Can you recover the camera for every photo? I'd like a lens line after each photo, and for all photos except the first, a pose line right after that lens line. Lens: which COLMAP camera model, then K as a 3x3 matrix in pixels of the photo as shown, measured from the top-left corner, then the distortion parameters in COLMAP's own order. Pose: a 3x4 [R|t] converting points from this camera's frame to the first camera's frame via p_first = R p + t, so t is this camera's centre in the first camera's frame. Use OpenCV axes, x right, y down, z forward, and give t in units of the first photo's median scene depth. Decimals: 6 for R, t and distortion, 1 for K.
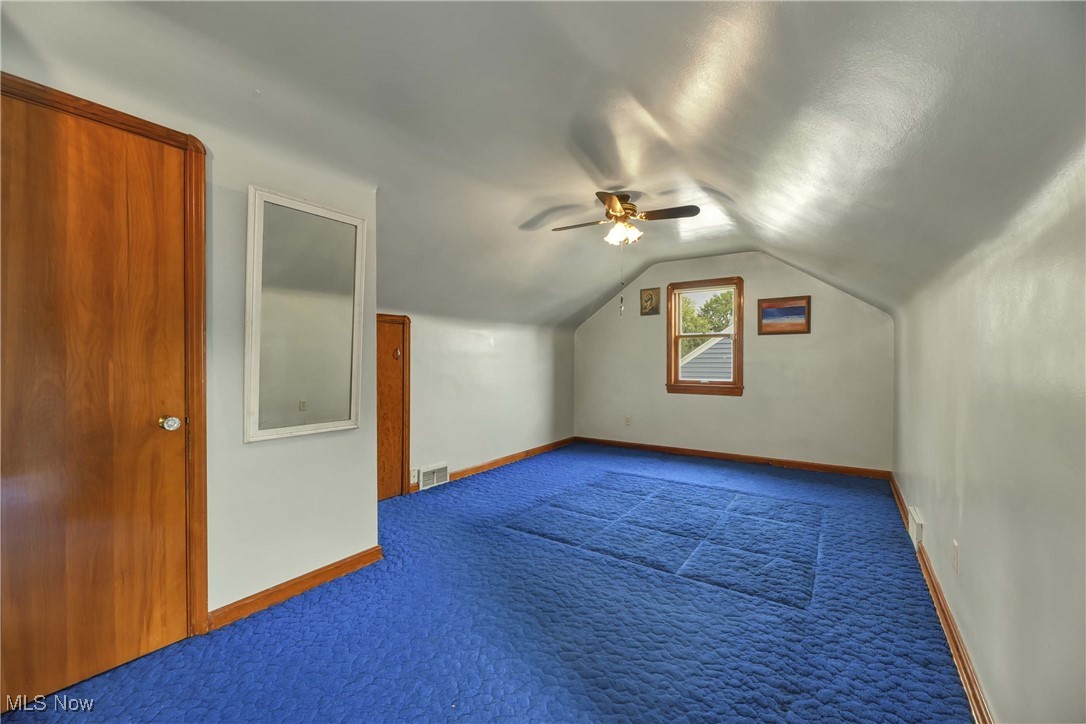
lens RADIAL K [[472.1, 0, 543.0], [0, 472.1, 362.0], [0, 0, 1]] dist [-0.001917, -0.000214]
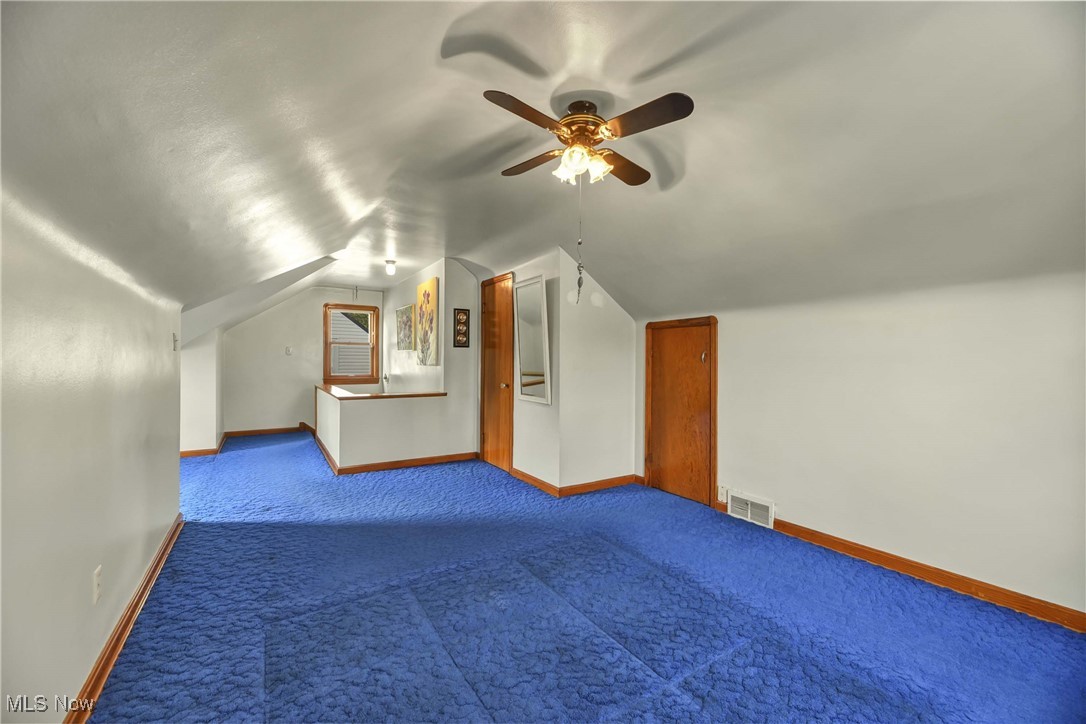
lens RADIAL K [[472.1, 0, 543.0], [0, 472.1, 362.0], [0, 0, 1]] dist [-0.001917, -0.000214]
pose [[-0.437082, 0.001992, -0.899420, 0.693985], [-0.015859, 0.999825, 0.009921, -0.010880], [0.899282, 0.018600, -0.436974, 1.109734]]
